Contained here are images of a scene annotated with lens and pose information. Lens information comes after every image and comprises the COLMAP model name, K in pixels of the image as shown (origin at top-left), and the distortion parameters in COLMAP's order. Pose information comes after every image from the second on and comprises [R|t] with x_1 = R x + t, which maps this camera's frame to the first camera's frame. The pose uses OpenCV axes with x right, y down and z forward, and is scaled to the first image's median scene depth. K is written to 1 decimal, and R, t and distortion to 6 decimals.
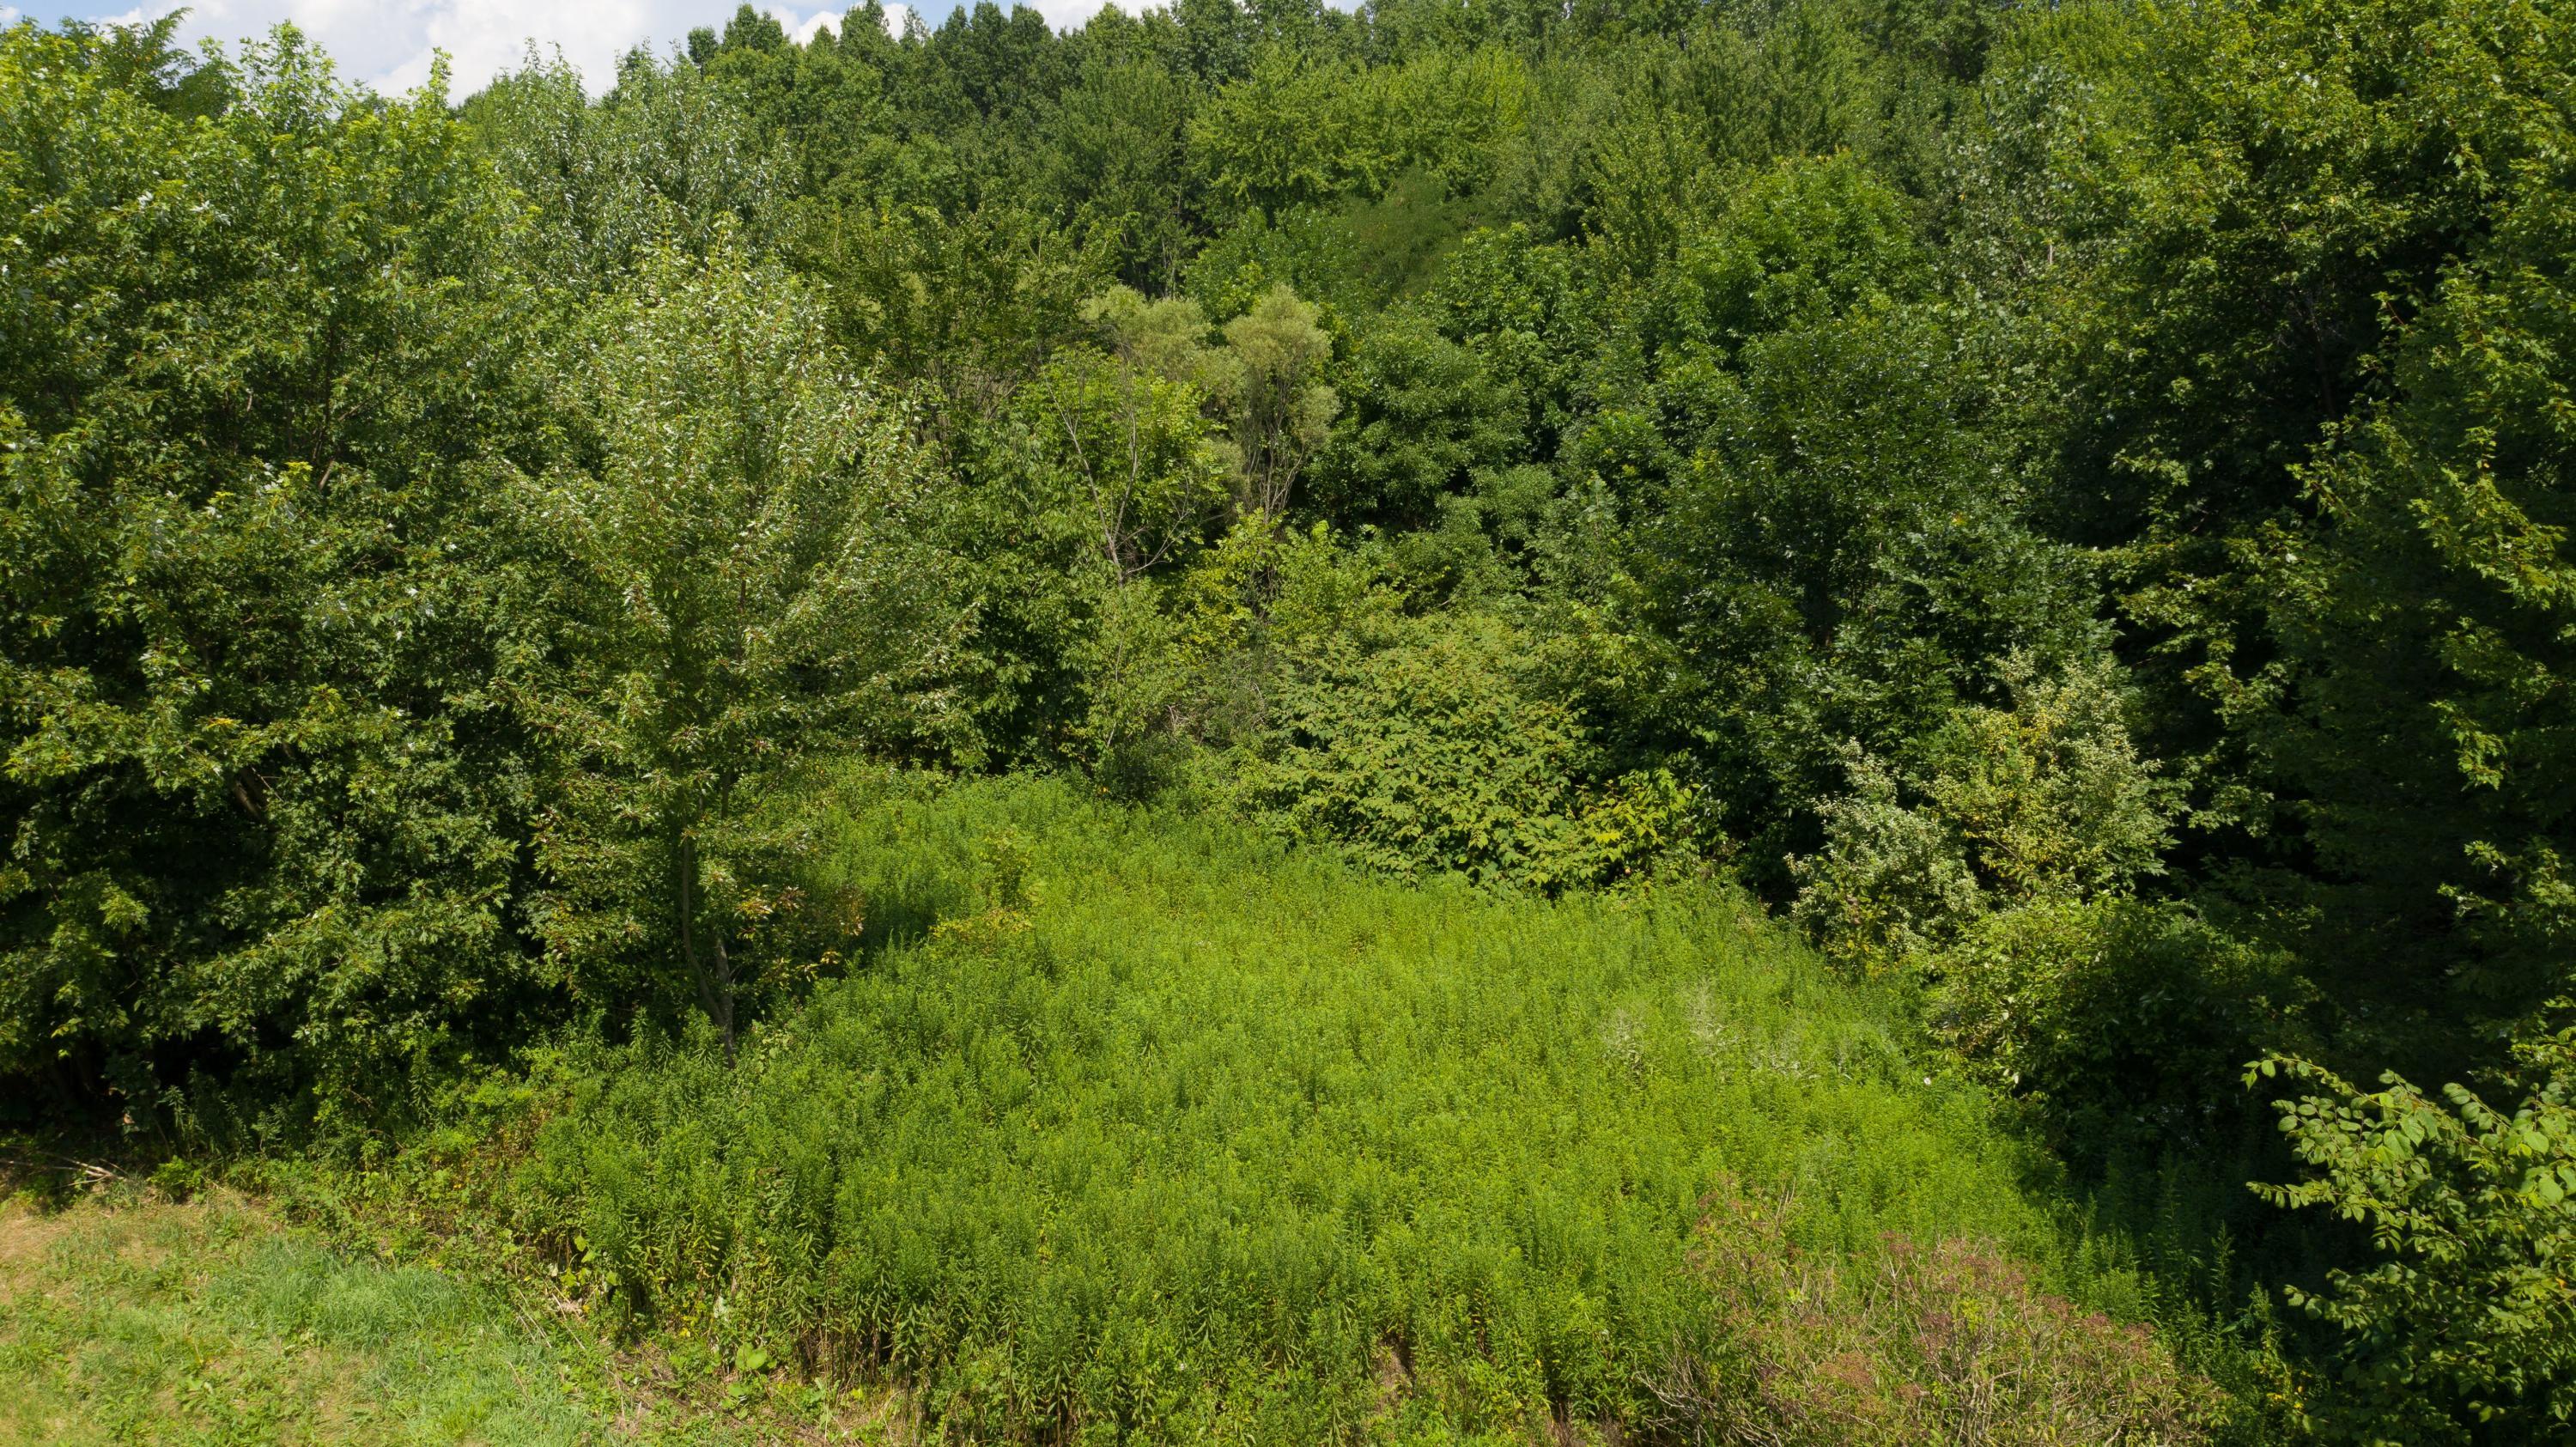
lens RADIAL K [[1991.3, 0, 1360.9], [0, 1991.3, 714.8], [0, 0, 1]] dist [-0.031741, 0.003779]
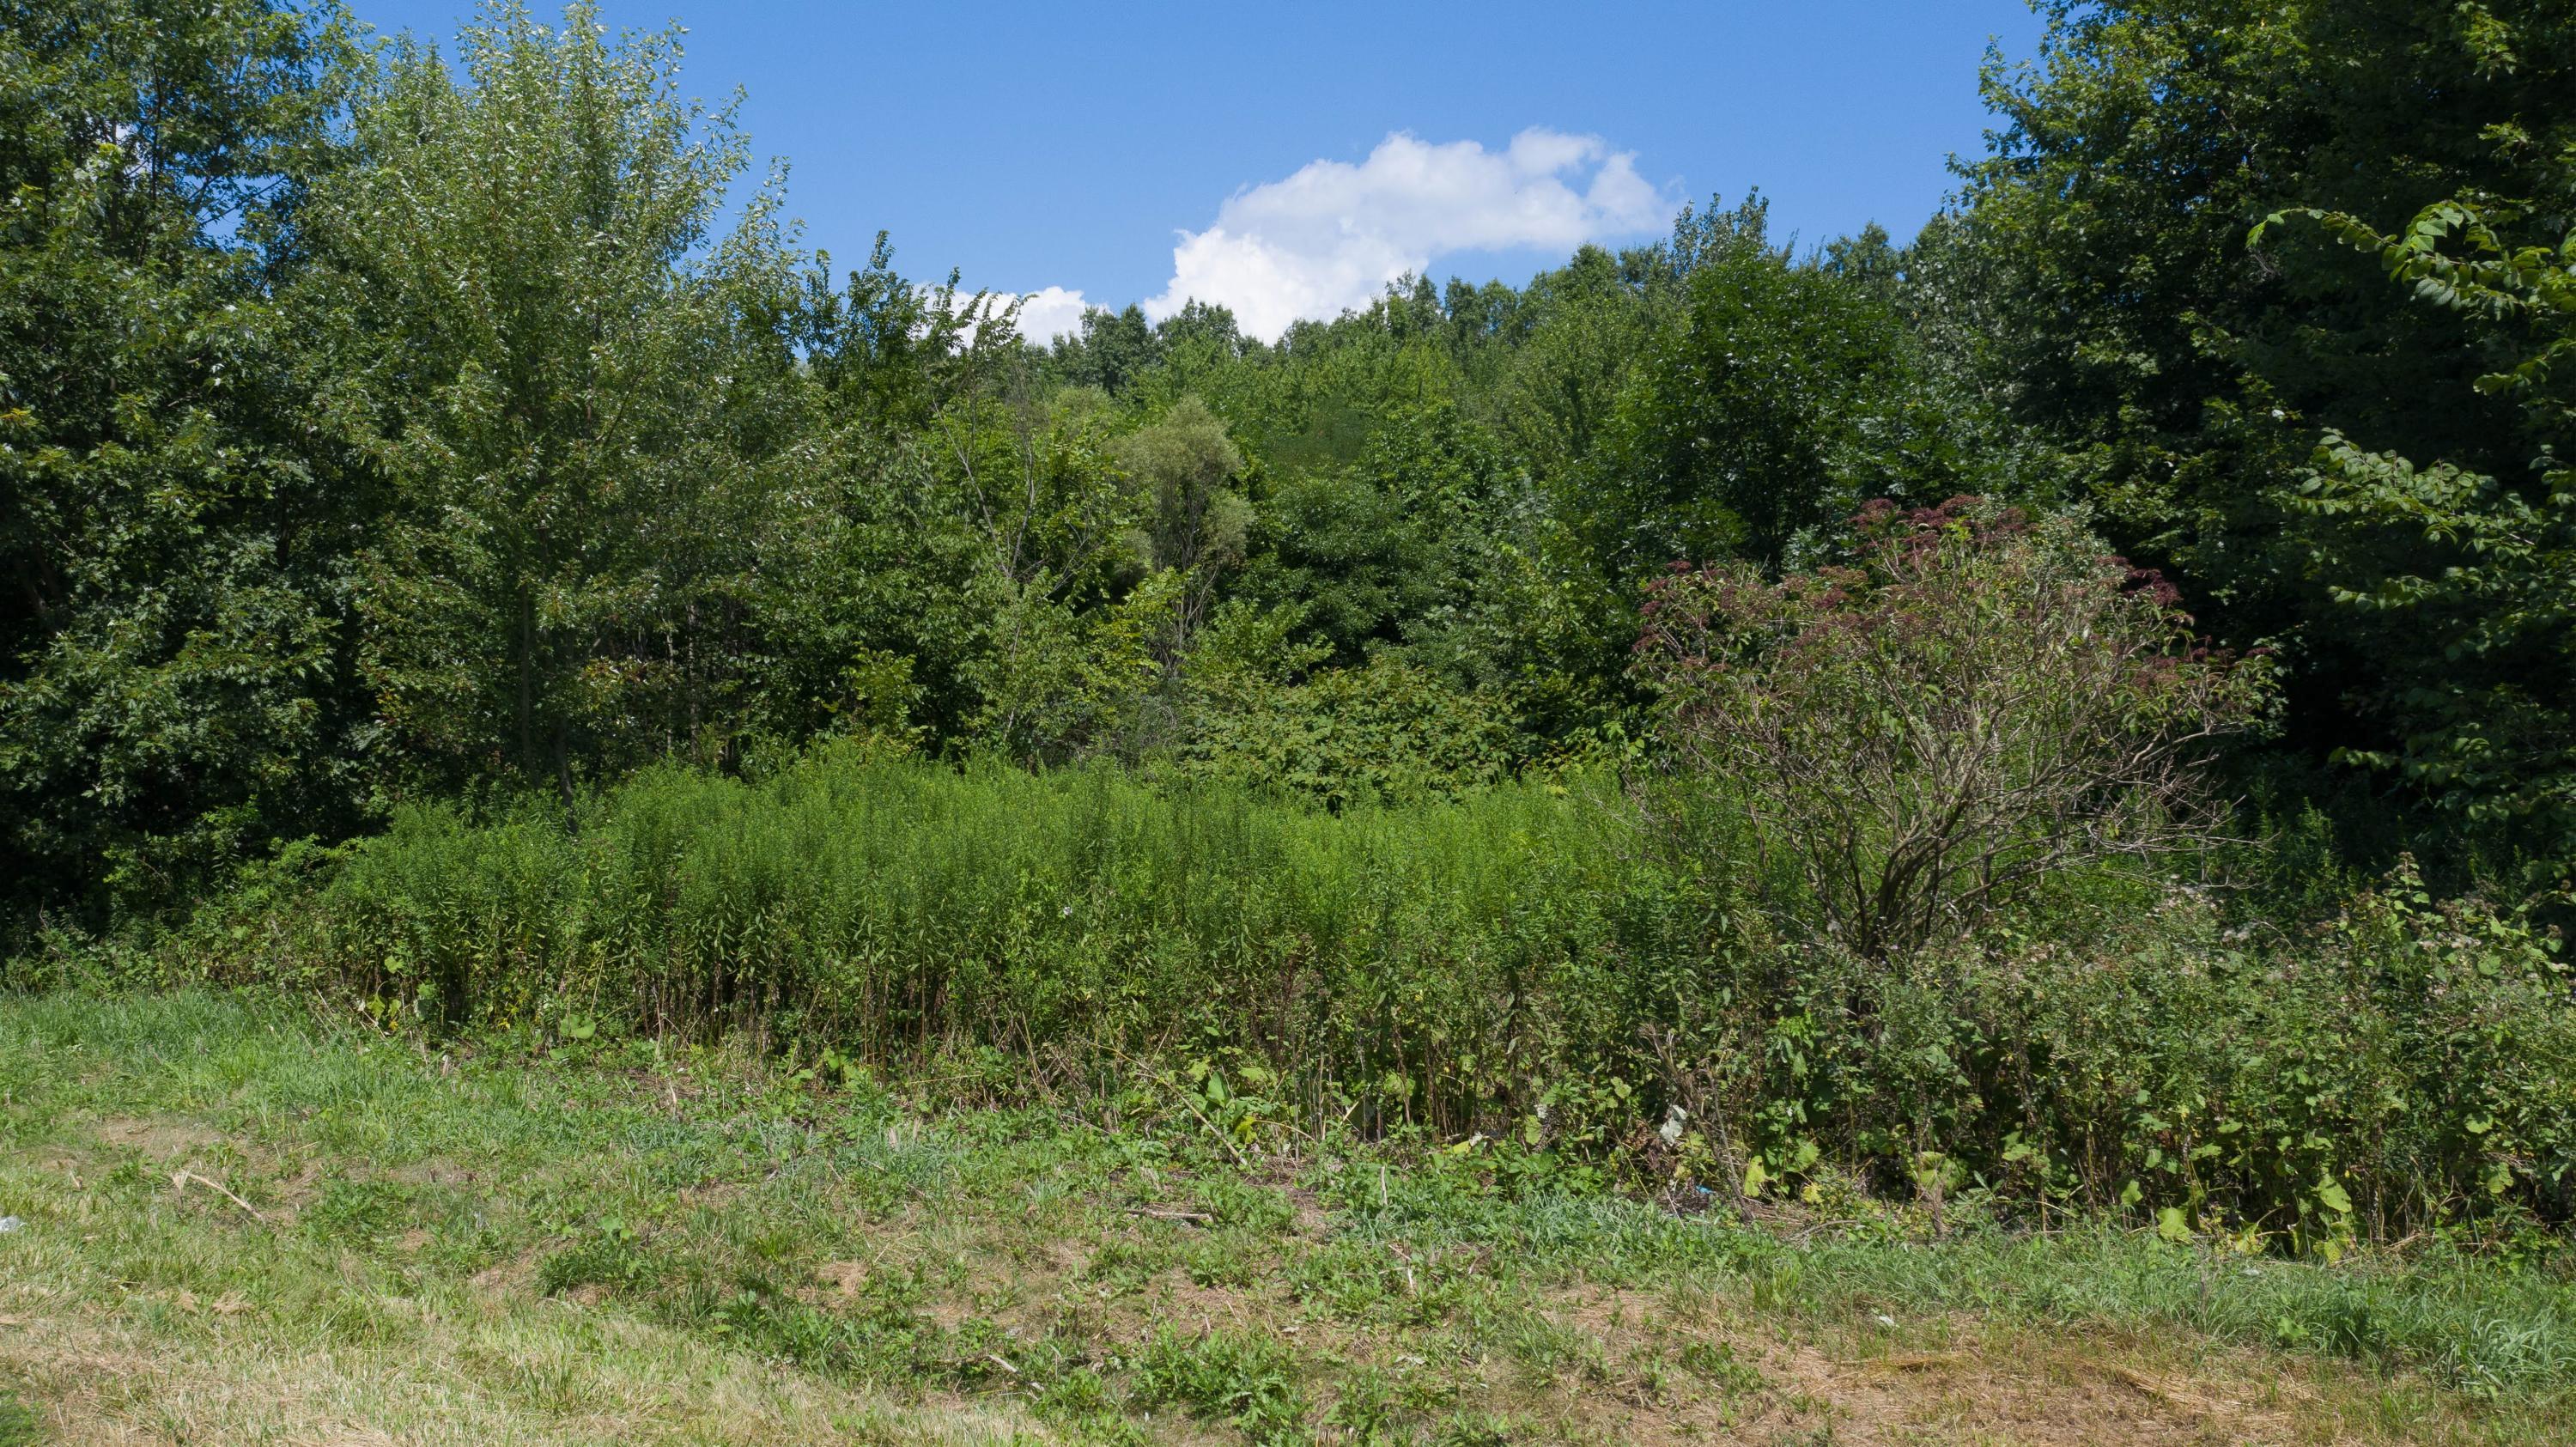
lens RADIAL K [[2136.1, 0, 1281.2], [0, 2136.1, 723.8], [0, 0, 1]] dist [-0.035269, -0.009656]
pose [[0.999438, -0.033355, -0.003461, 0.003132], [0.032651, 0.991447, -0.126358, 0.122062], [0.007646, 0.126174, 0.991979, 0.022435]]
